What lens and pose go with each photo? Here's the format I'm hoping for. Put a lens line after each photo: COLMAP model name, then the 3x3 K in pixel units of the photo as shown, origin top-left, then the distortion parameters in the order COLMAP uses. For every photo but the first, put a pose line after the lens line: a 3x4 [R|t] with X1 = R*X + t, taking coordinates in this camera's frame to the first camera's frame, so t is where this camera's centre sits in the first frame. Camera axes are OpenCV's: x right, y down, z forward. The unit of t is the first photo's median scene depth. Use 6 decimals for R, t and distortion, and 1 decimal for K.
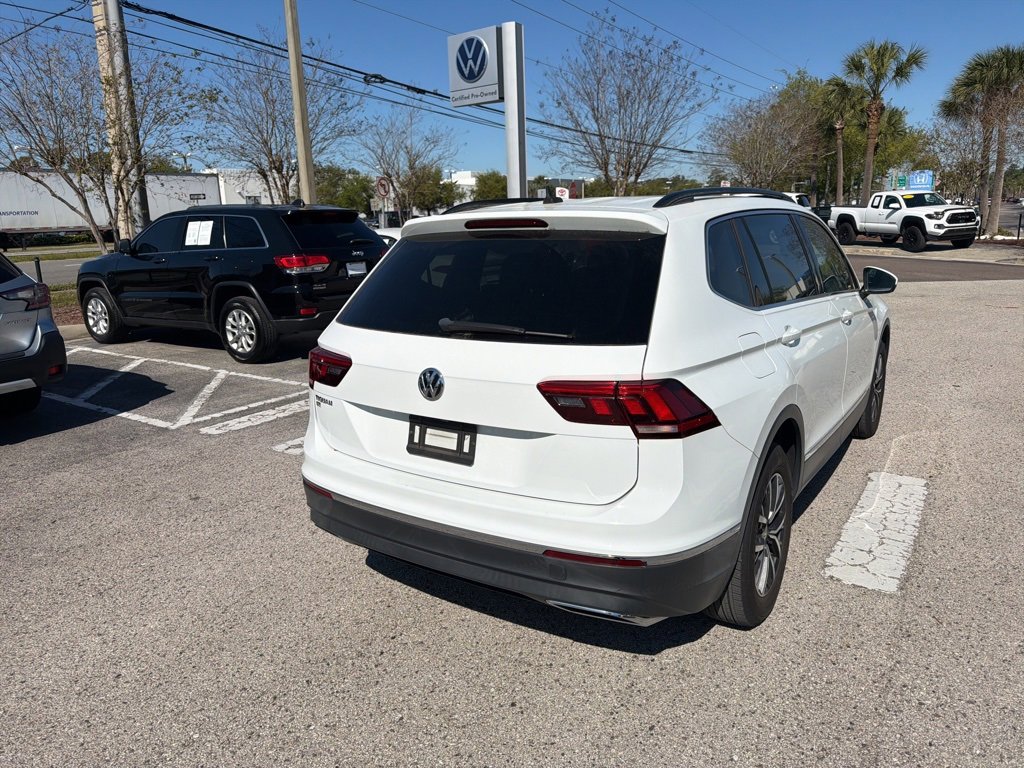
lens RADIAL K [[726.0, 0, 508.1], [0, 726.0, 378.9], [0, 0, 1]] dist [0.024873, -0.031501]
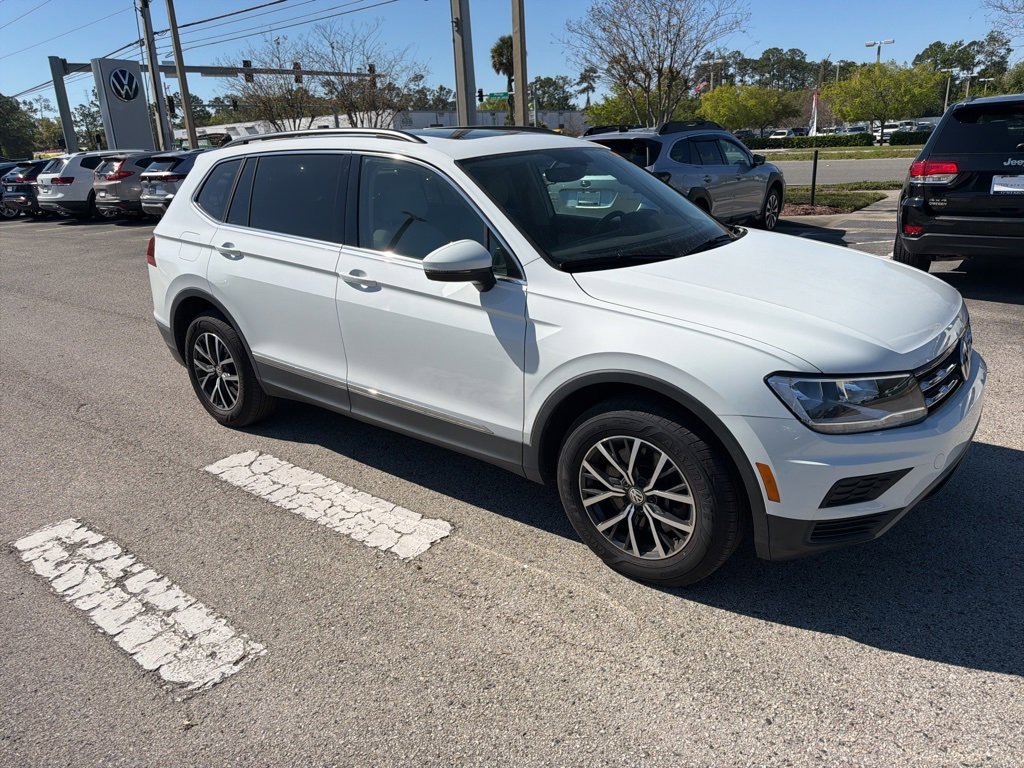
lens RADIAL K [[722.0, 0, 503.9], [0, 722.0, 383.4], [0, 0, 1]] dist [0.066833, -0.084404]
pose [[-0.087740, 0.345663, -0.934248, 0.483039], [-0.171646, 0.918591, 0.355990, -0.115270], [0.981244, 0.191595, -0.021266, 0.450534]]
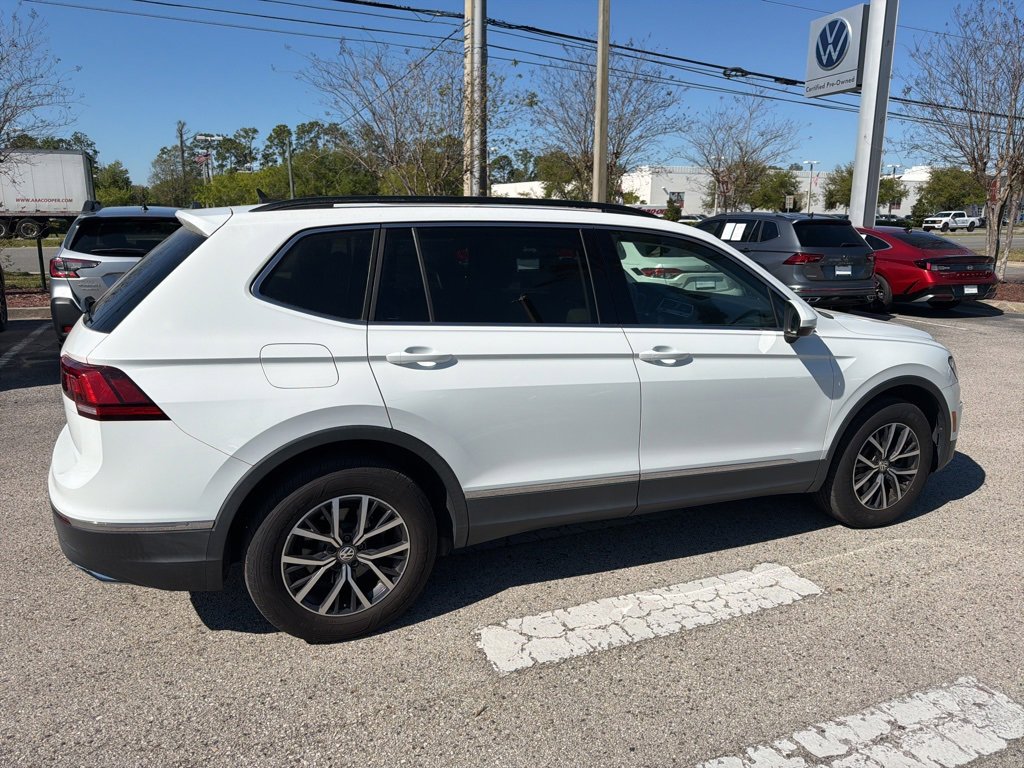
lens RADIAL K [[726.0, 0, 508.1], [0, 726.0, 378.9], [0, 0, 1]] dist [0.024873, -0.031501]
pose [[0.840192, 0.153809, -0.520020, 0.276242], [-0.150872, 0.987374, 0.048278, -0.026793], [0.520879, 0.037894, 0.852789, 0.077367]]
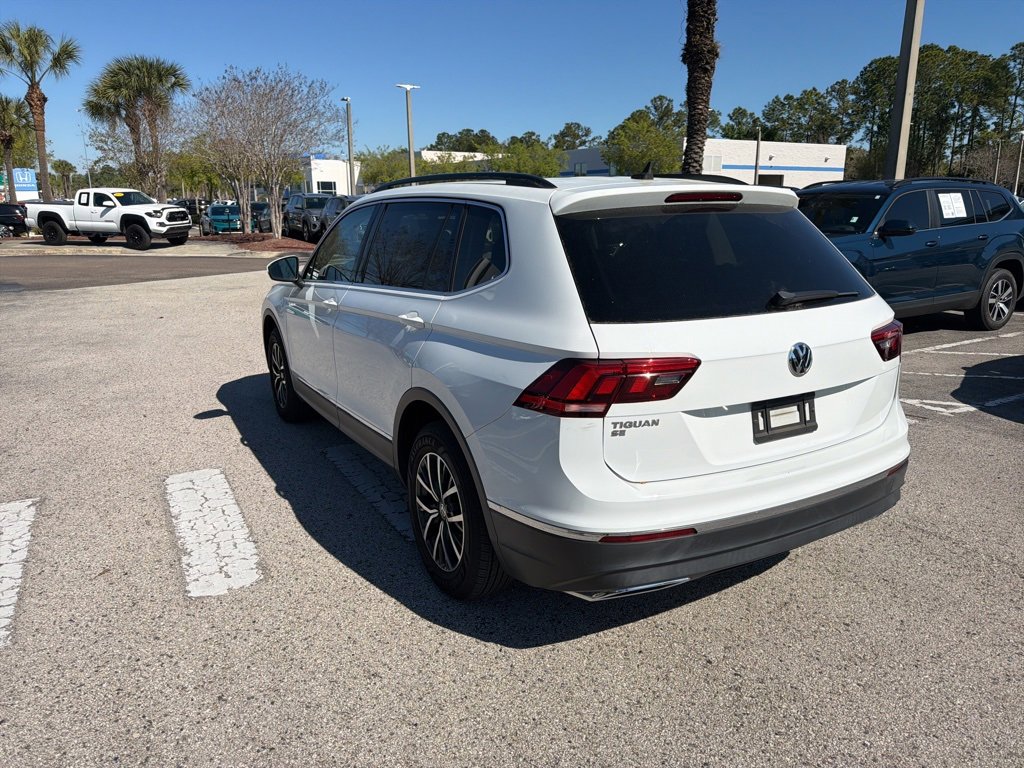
lens RADIAL K [[720.0, 0, 512.0], [0, 720.0, 384.0], [0, 0, 1]] dist [0.037344, -0.046066]
pose [[0.451008, -0.192458, 0.871523, -0.266697], [0.187041, 0.975172, 0.118554, -0.035084], [-0.872701, 0.109542, 0.475808, 0.206238]]
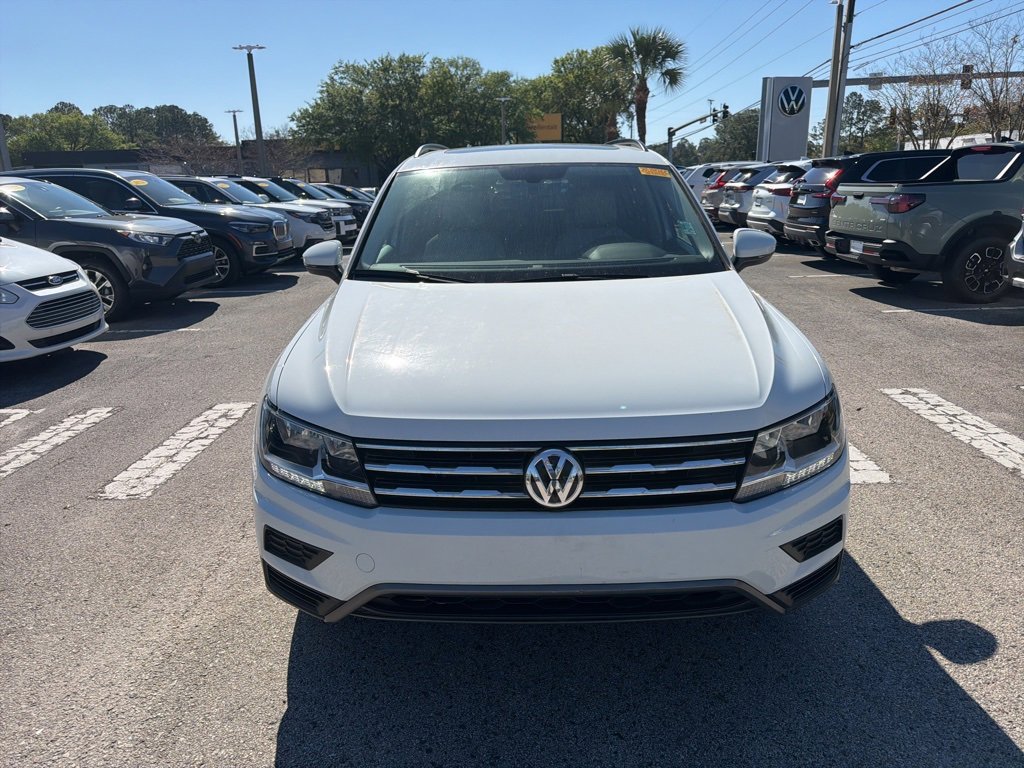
lens RADIAL K [[731.9, 0, 507.1], [0, 731.9, 381.4], [0, 0, 1]] dist [0.008307, -0.005559]
pose [[-0.836837, 0.193135, -0.512253, 0.319935], [-0.070769, 0.889689, 0.451049, -0.158650], [0.542859, 0.413706, -0.730857, 0.717916]]
